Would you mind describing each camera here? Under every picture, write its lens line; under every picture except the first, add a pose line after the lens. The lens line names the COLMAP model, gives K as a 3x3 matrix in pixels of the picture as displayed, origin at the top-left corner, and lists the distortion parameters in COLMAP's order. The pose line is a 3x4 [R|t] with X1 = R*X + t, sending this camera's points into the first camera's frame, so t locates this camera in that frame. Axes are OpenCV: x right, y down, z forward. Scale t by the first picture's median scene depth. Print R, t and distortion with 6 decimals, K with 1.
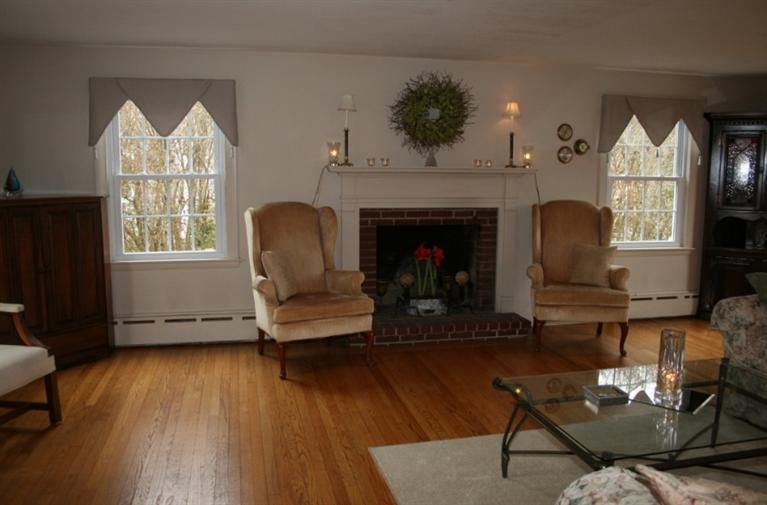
lens RADIAL K [[647.4, 0, 383.5], [0, 647.4, 252.5], [0, 0, 1]] dist [-0.126897, 0.001045]
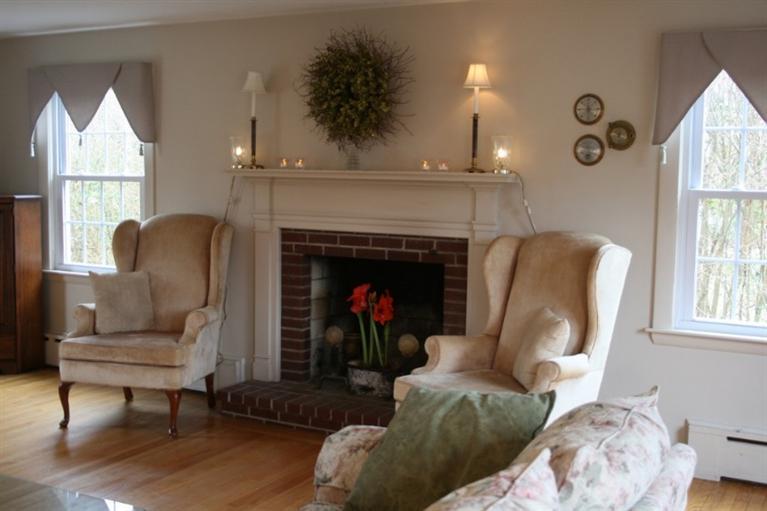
lens RADIAL K [[919.7, 0, 383.5], [0, 919.7, 255.5], [0, 0, 1]] dist [-0.045781, -0.004006]
pose [[0.746008, 0.068432, -0.662412, 0.711898], [-0.097251, 0.995237, -0.006709, -0.040818], [0.658798, 0.069425, 0.749110, 0.305291]]
